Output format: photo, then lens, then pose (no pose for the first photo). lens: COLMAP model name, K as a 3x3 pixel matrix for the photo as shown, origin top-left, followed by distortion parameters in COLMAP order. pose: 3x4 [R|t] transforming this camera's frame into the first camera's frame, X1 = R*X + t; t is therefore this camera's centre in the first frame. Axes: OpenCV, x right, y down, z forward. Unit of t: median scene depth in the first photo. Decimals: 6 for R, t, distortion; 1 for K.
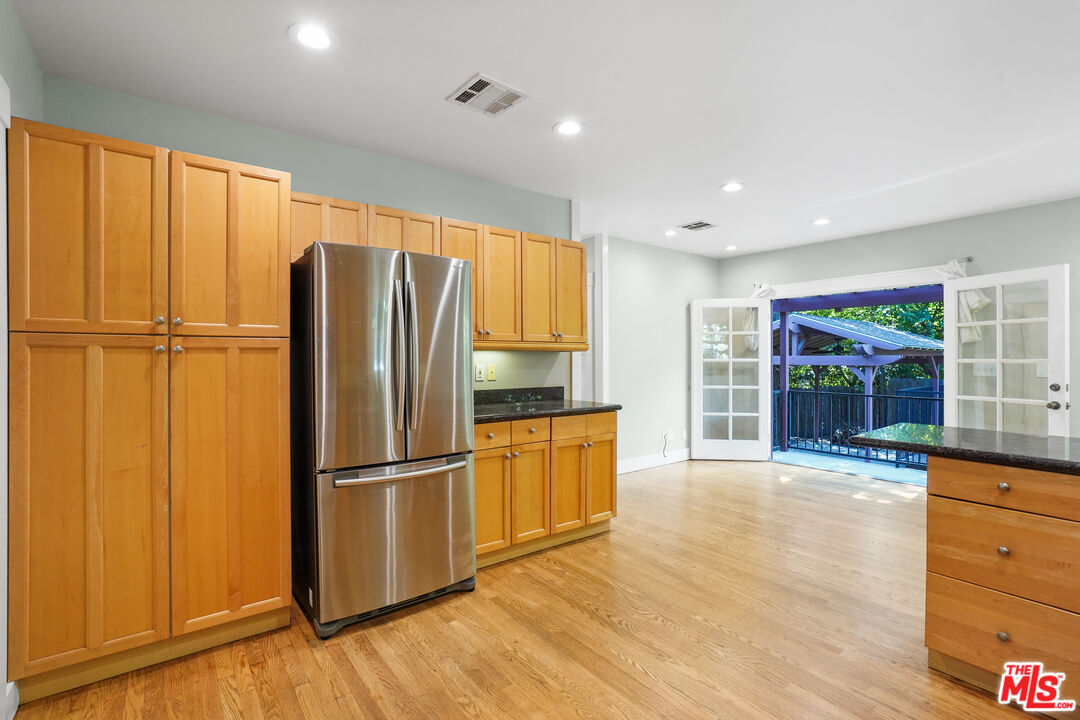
lens RADIAL K [[499.8, 0, 529.5], [0, 499.8, 355.9], [0, 0, 1]] dist [-0.033808, 0.009215]
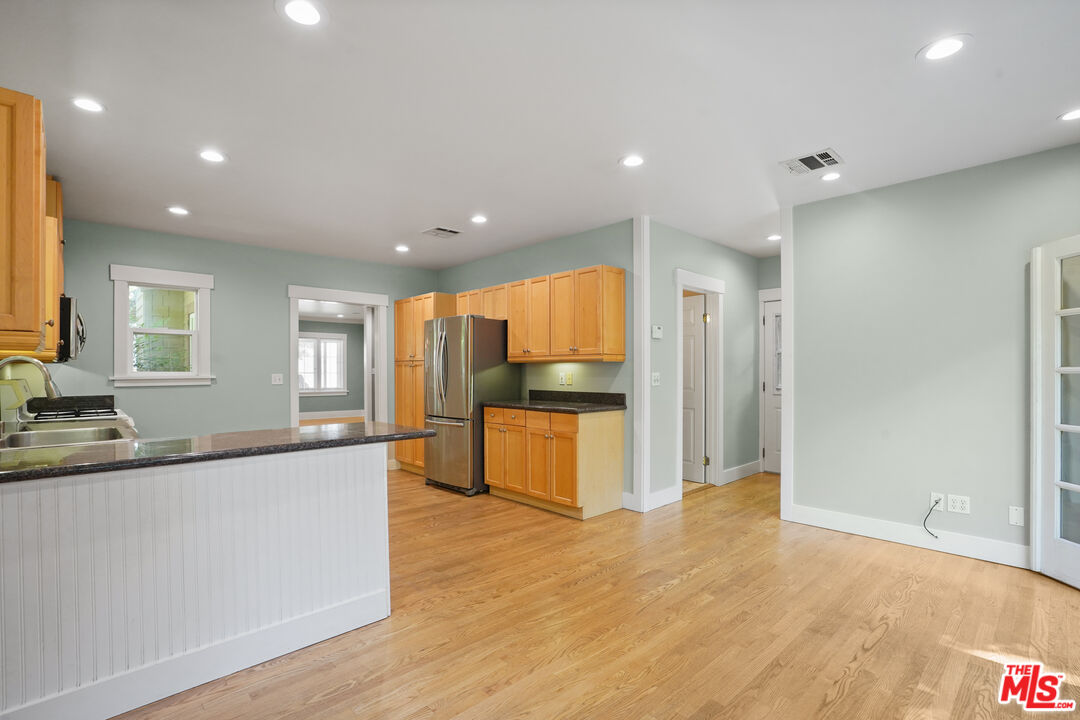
lens RADIAL K [[499.8, 0, 530.5], [0, 499.8, 364.4], [0, 0, 1]] dist [-0.033808, 0.009215]
pose [[0.105462, -0.014003, -0.994325, 1.066967], [0.005857, 0.999892, -0.013460, 0.009874], [0.994406, -0.004404, 0.105533, 0.640582]]
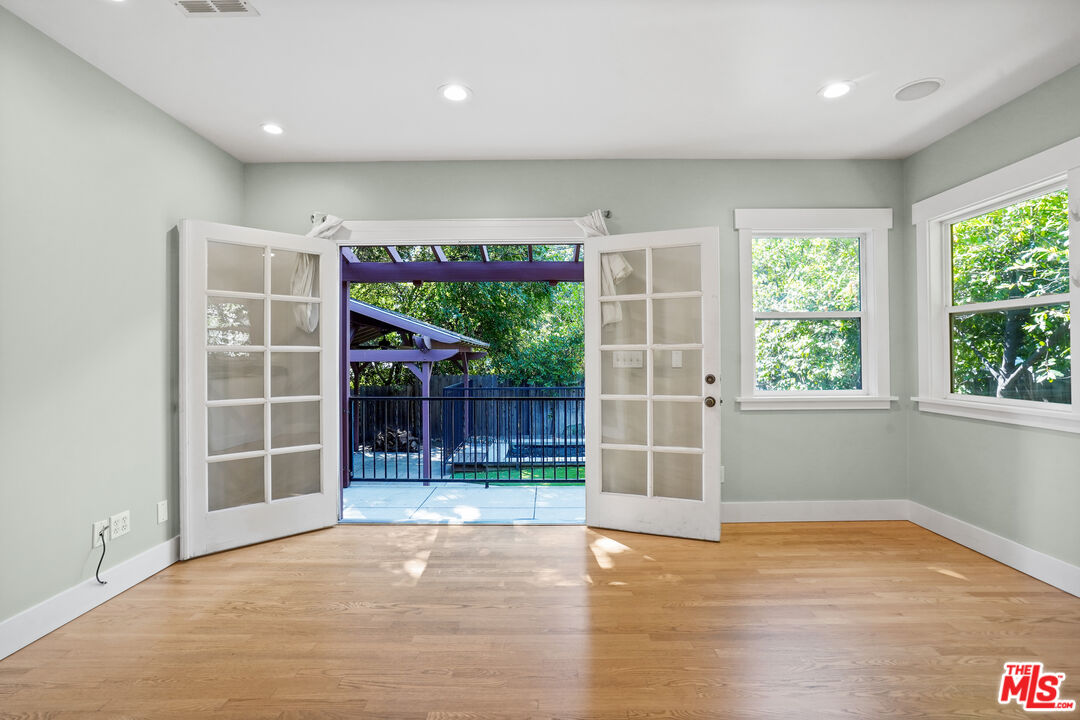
lens RADIAL K [[499.8, 0, 539.3], [0, 499.8, 350.7], [0, 0, 1]] dist [-0.033808, 0.009215]
pose [[0.605513, 0.007758, 0.795798, 0.227987], [0.001917, 0.999935, -0.011206, 0.023556], [-0.795833, 0.008311, 0.605459, 0.638348]]
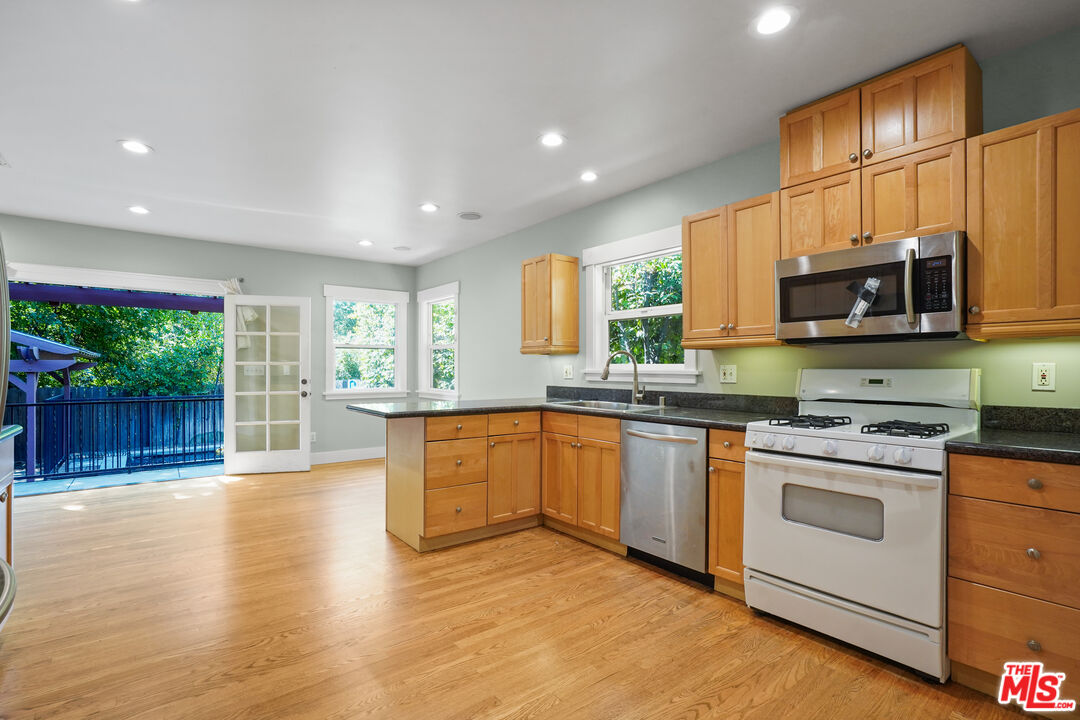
lens RADIAL K [[499.8, 0, 535.8], [0, 499.8, 365.7], [0, 0, 1]] dist [-0.033808, 0.009215]
pose [[-0.025858, 0.003963, 0.999658, -0.364209], [-0.005297, 0.999978, -0.004102, 0.017324], [-0.999652, -0.005401, -0.025837, 0.306423]]
